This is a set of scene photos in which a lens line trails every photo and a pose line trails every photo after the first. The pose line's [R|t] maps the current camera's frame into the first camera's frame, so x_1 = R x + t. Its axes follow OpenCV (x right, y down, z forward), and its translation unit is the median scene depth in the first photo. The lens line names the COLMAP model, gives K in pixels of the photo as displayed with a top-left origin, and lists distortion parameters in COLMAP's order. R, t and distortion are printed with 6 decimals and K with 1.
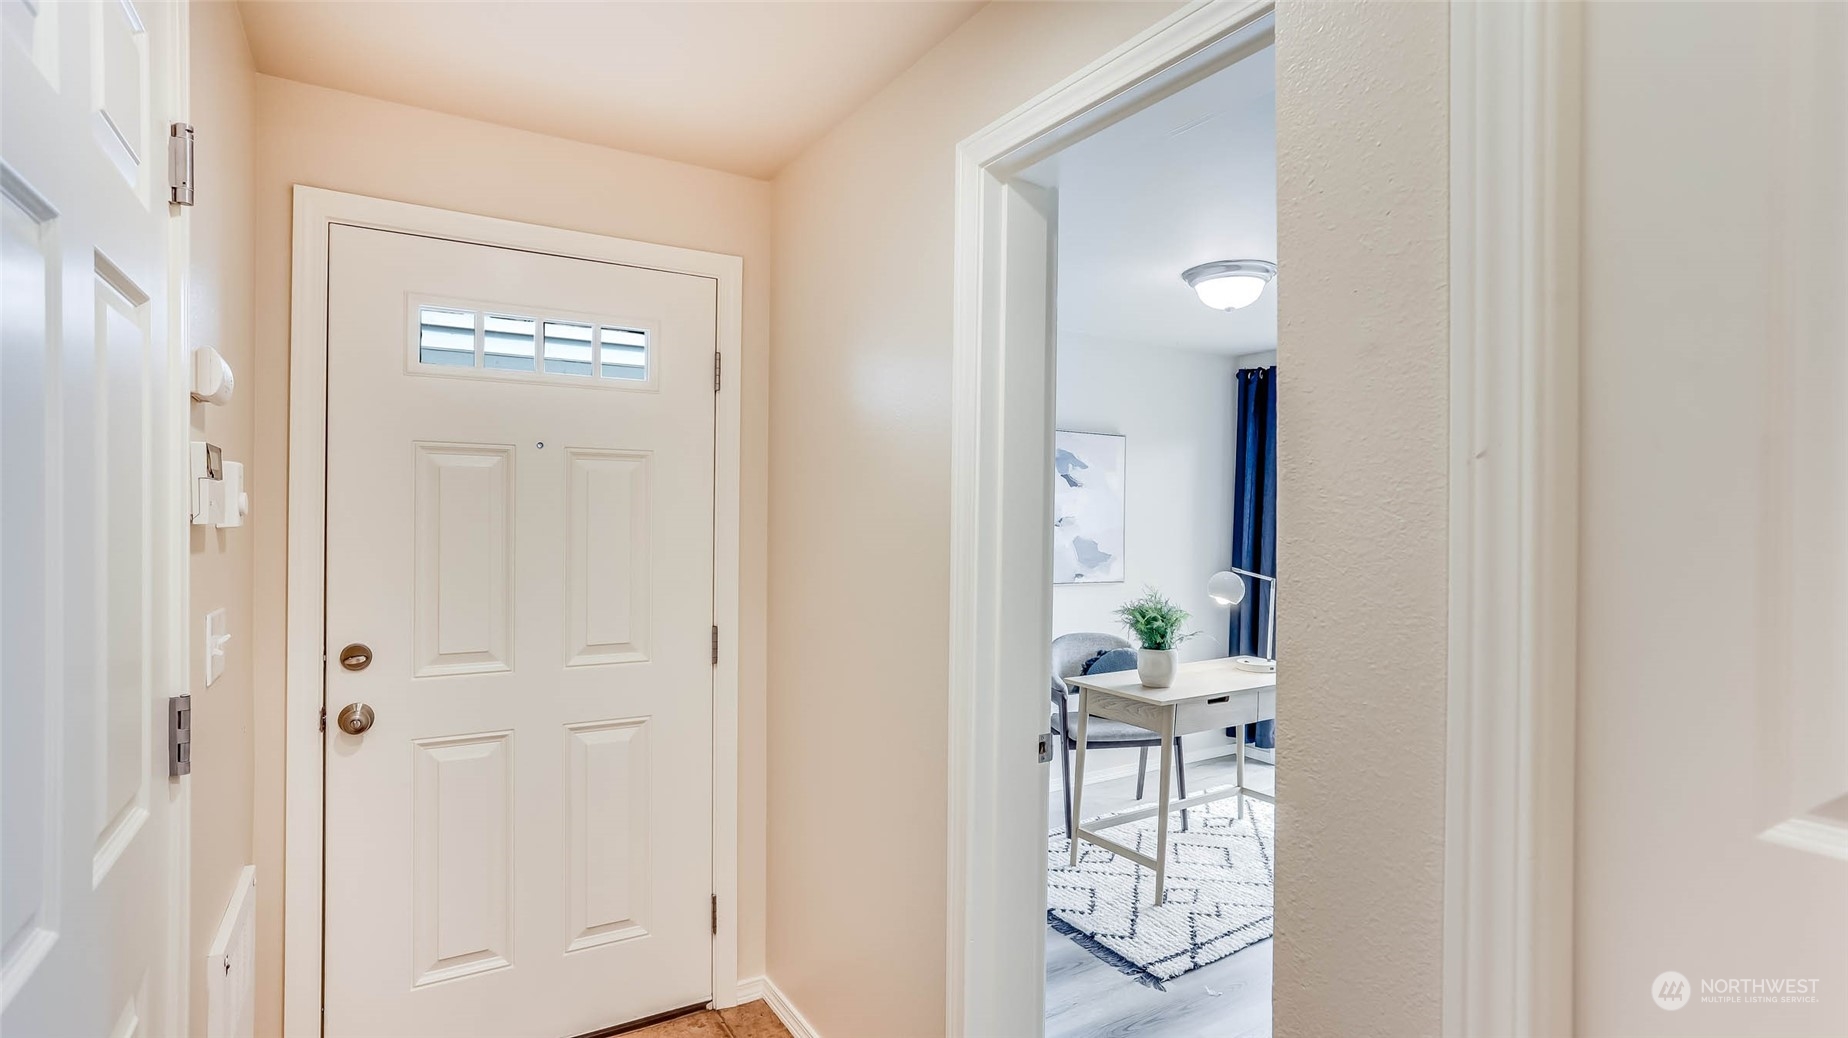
lens RADIAL K [[896.9, 0, 906.7], [0, 896.9, 509.0], [0, 0, 1]] dist [-0.055821, 0.025618]
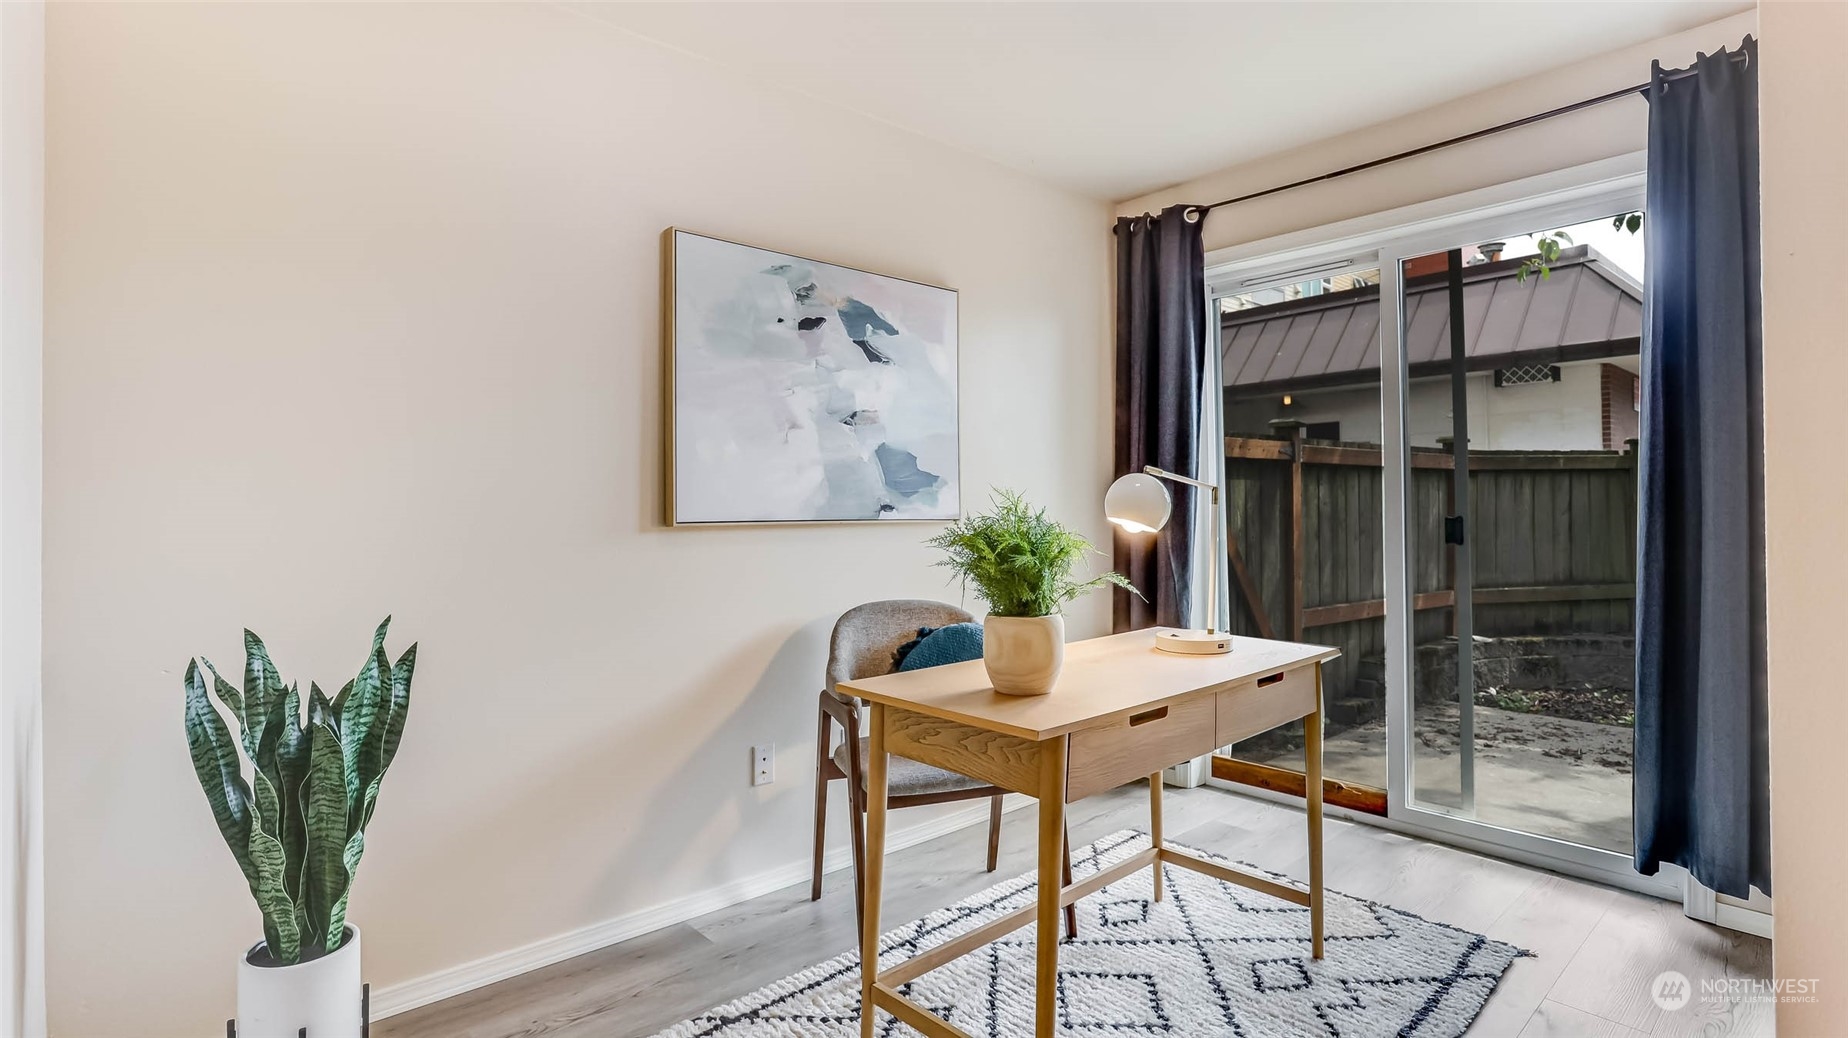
lens RADIAL K [[896.9, 0, 906.7], [0, 896.9, 509.0], [0, 0, 1]] dist [-0.055821, 0.025618]
pose [[0.985369, -0.020793, 0.169160, 0.119504], [0.019393, 0.999763, 0.009920, 0.080584], [-0.169326, -0.006495, 0.985539, 0.460434]]
